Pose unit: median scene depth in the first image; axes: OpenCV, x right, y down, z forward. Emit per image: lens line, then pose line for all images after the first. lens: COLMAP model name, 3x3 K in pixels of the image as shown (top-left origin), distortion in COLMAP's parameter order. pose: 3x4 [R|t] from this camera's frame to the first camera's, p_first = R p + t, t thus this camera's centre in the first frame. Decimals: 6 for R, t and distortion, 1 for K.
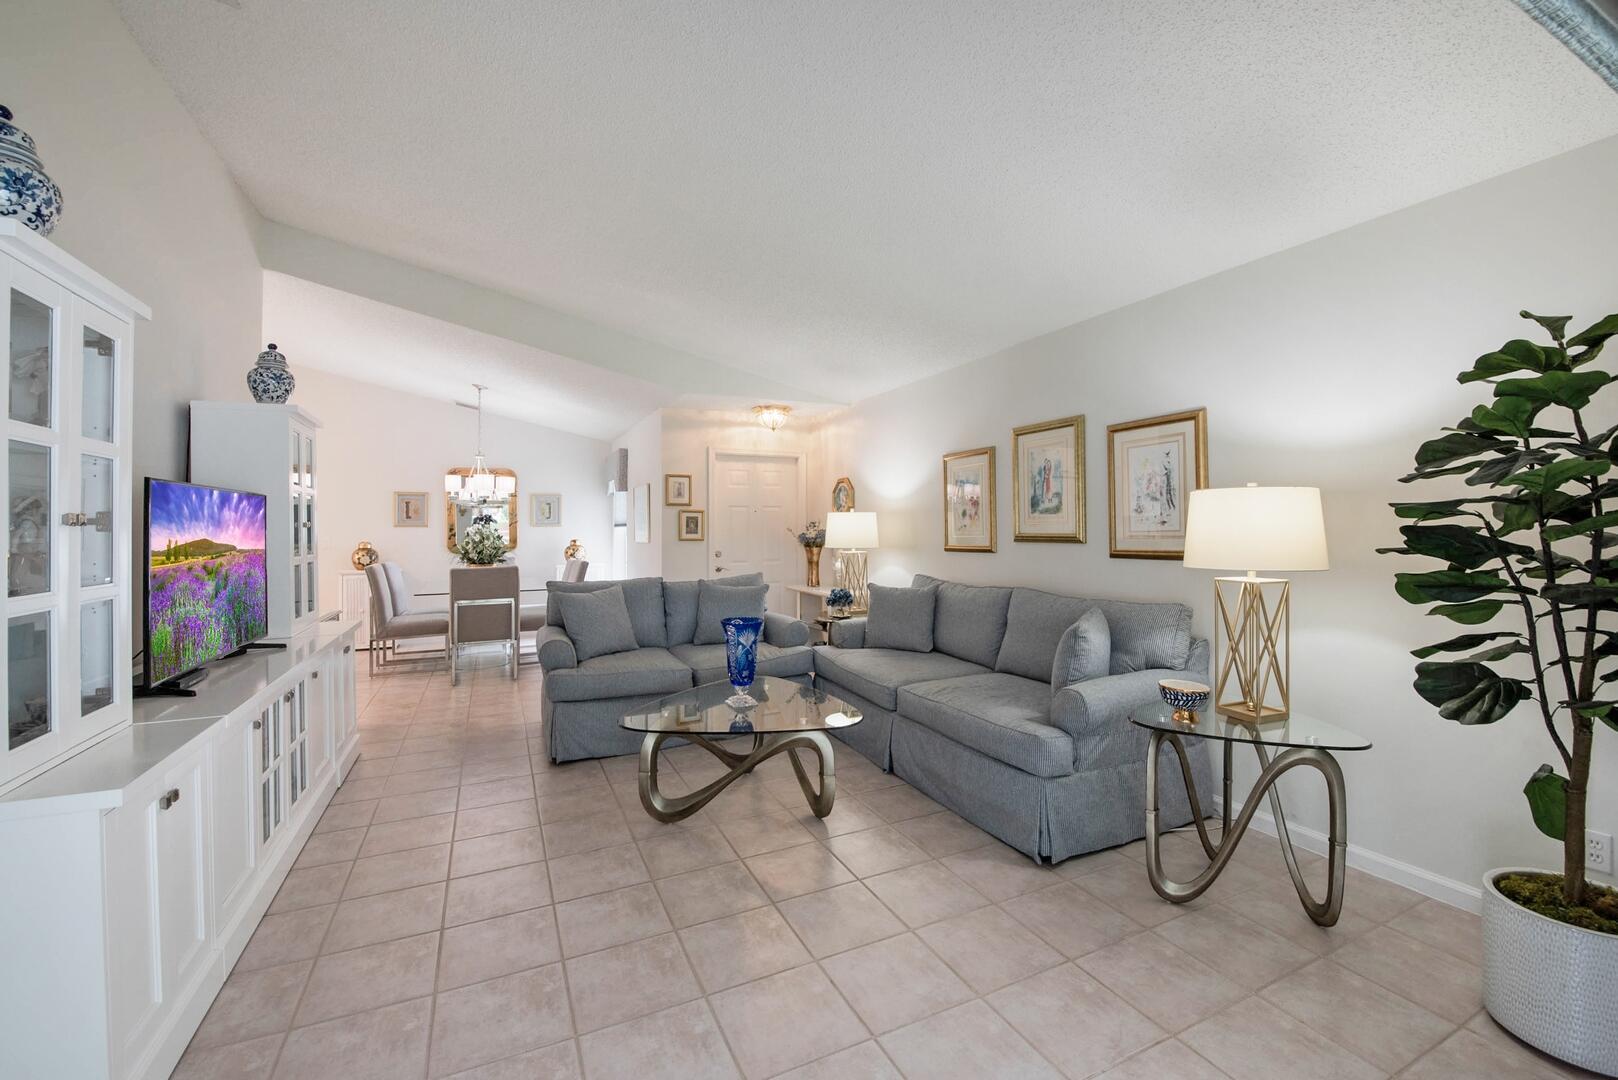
lens RADIAL K [[680.6, 0, 861.6], [0, 680.6, 522.6], [0, 0, 1]] dist [-0.037032, -0.000406]
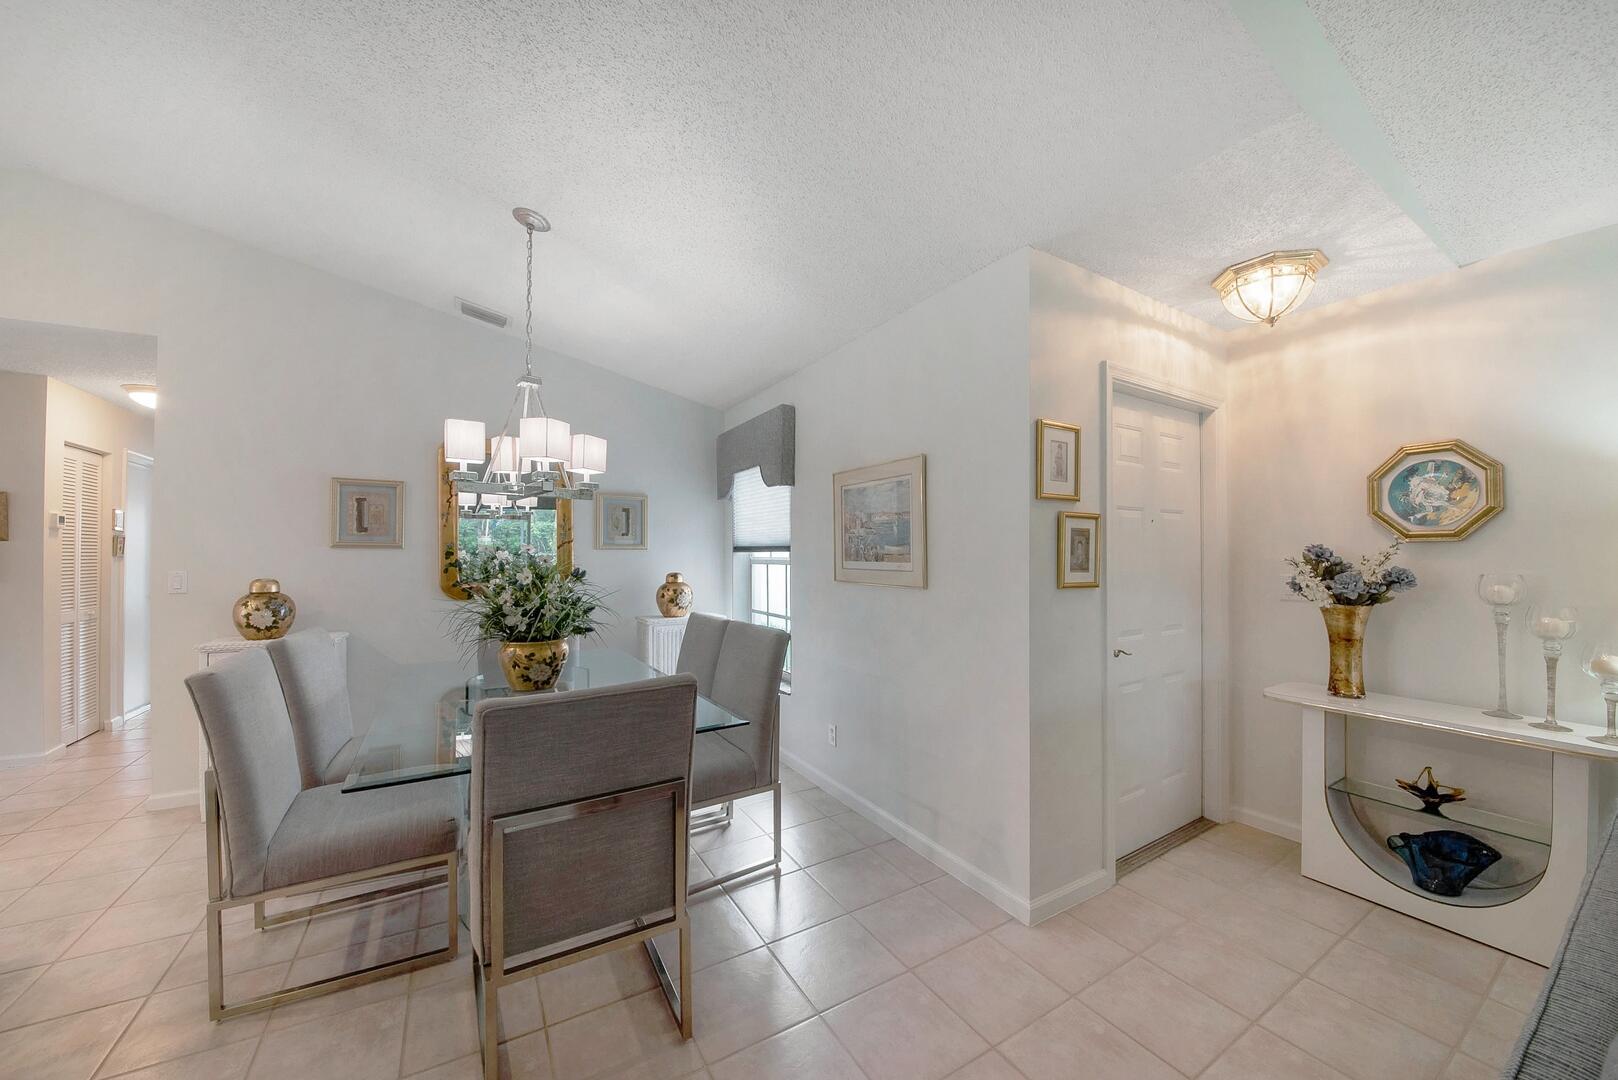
lens RADIAL K [[570.5, 0, 810.6], [0, 570.5, 545.5], [0, 0, 1]] dist [-0.026051, -0.000139]
pose [[0.998911, 0.007231, 0.046098, -0.610715], [-0.007249, 0.999974, 0.000203, 0.003164], [-0.046096, -0.000537, 0.998937, 0.955886]]
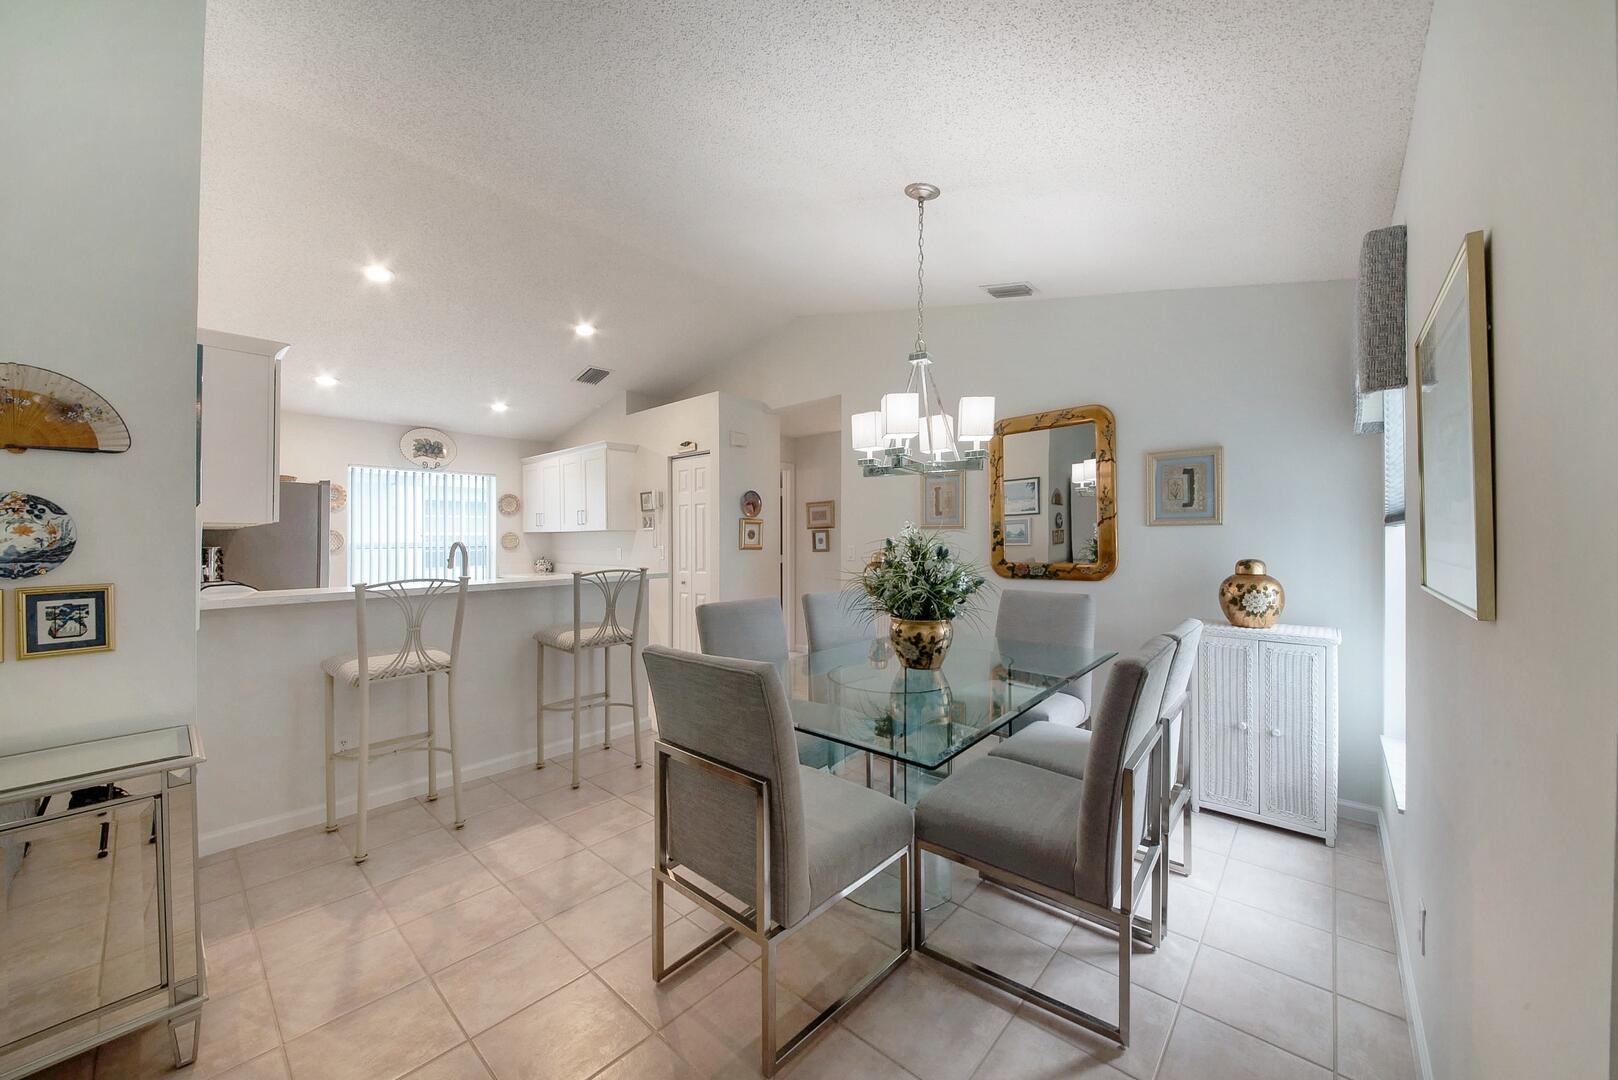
lens RADIAL K [[587.5, 0, 816.7], [0, 587.5, 534.1], [0, 0, 1]] dist [-0.012810, -0.000072]
pose [[0.337928, 0.002842, -0.941167, -0.367221], [0.013442, 0.999879, 0.007846, 0.010056], [0.941076, -0.015303, 0.337849, 1.222057]]
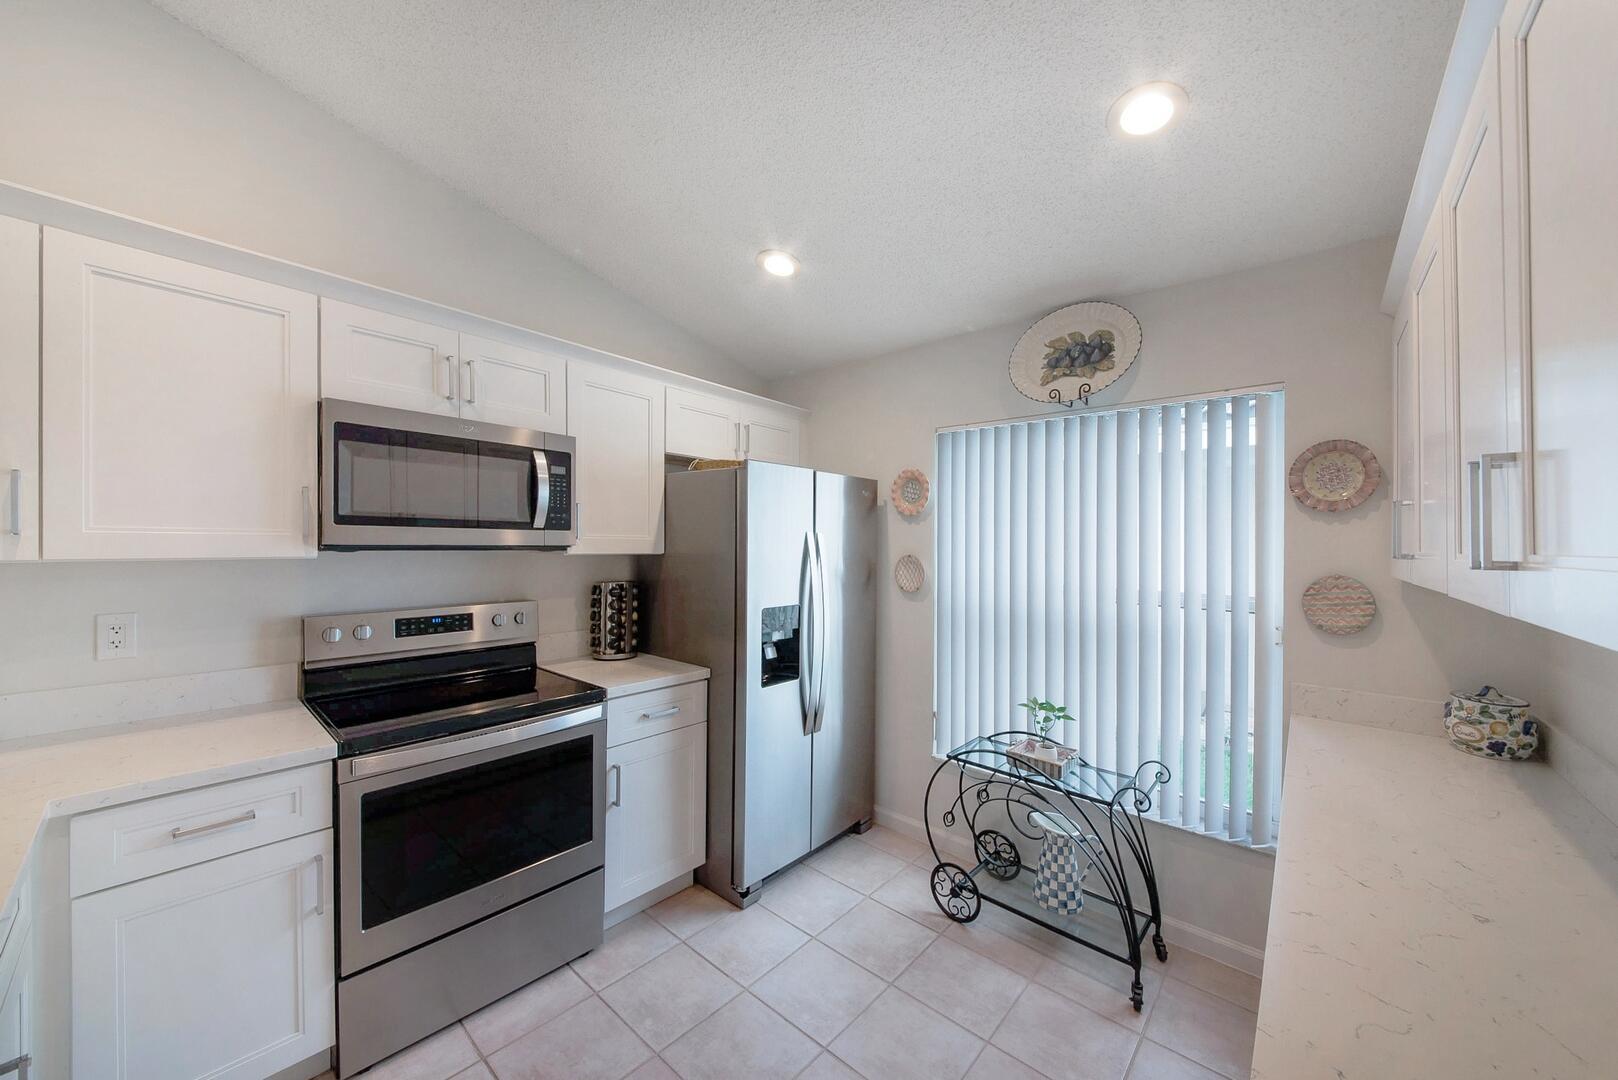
lens RADIAL K [[587.5, 0, 816.7], [0, 587.5, 534.1], [0, 0, 1]] dist [-0.012810, -0.000072]
pose [[-0.946043, 0.001170, -0.324040, -1.487769], [0.006106, 0.999880, -0.014219, -0.017537], [0.323985, -0.015430, -0.945936, 1.263671]]
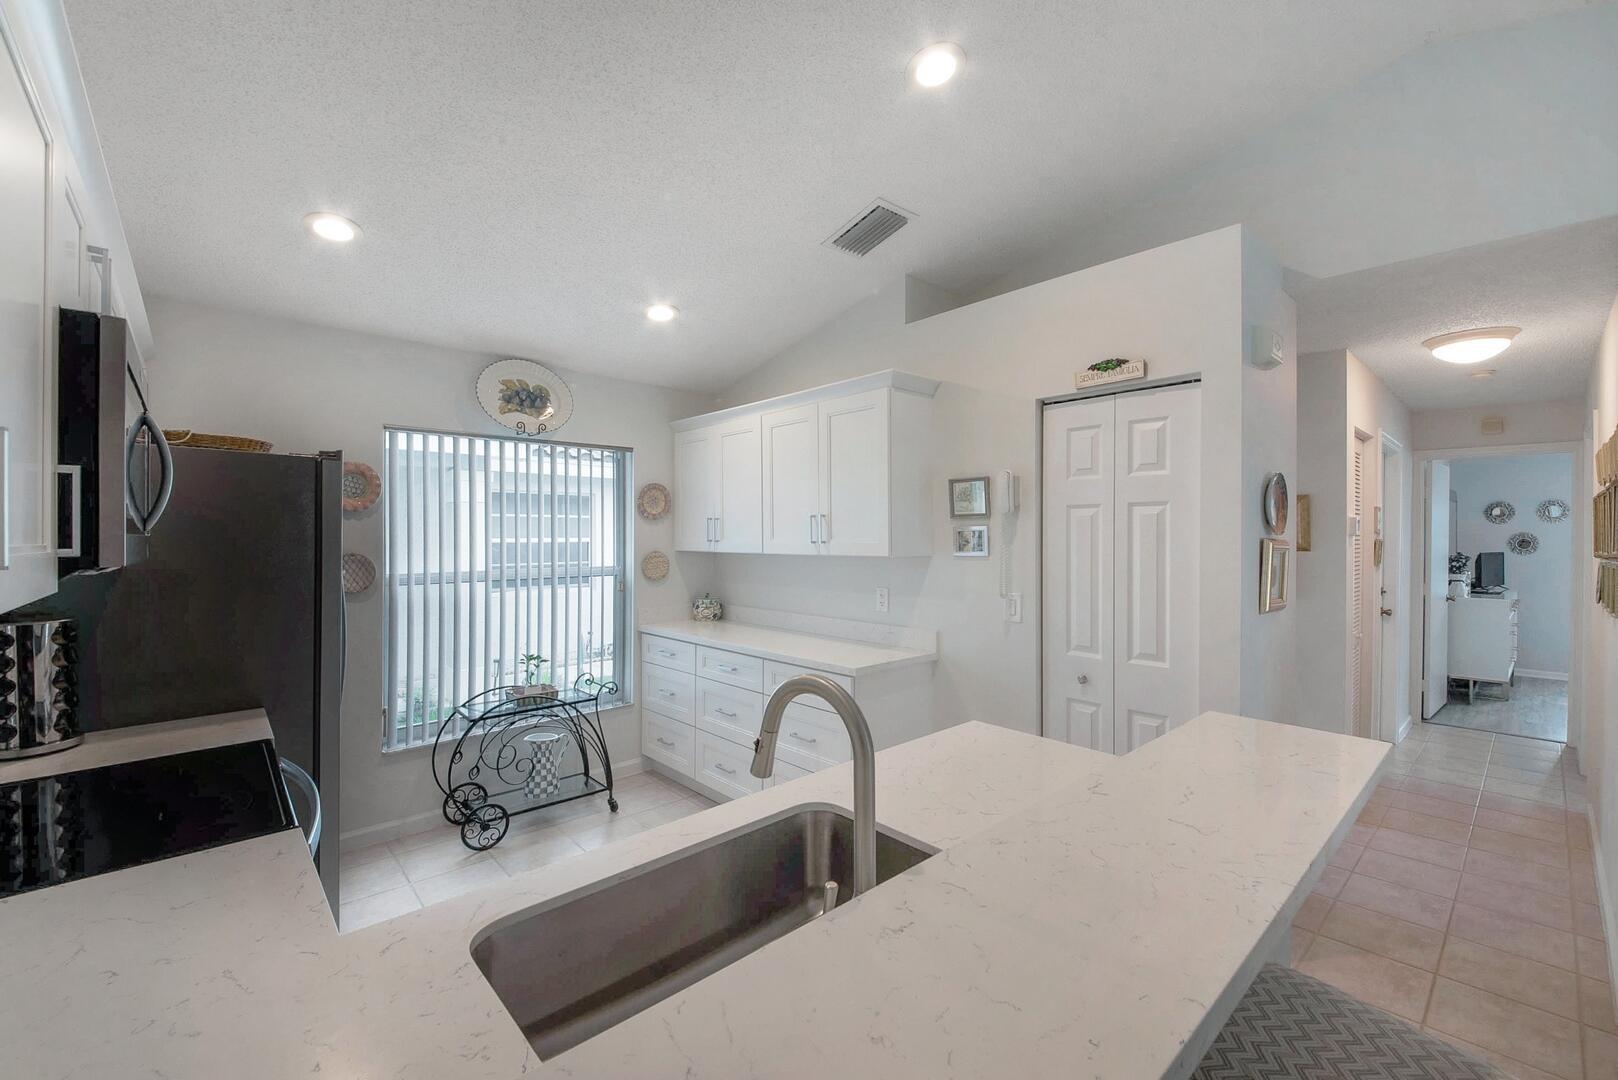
lens RADIAL K [[655.4, 0, 809.0], [0, 655.4, 540.0], [0, 0, 1]] dist [0.002109, 0.000021]
pose [[0.229730, 0.021459, -0.973018, -1.032358], [0.009630, 0.999658, 0.024320, -0.027882], [0.973207, -0.014957, 0.229444, 1.001214]]
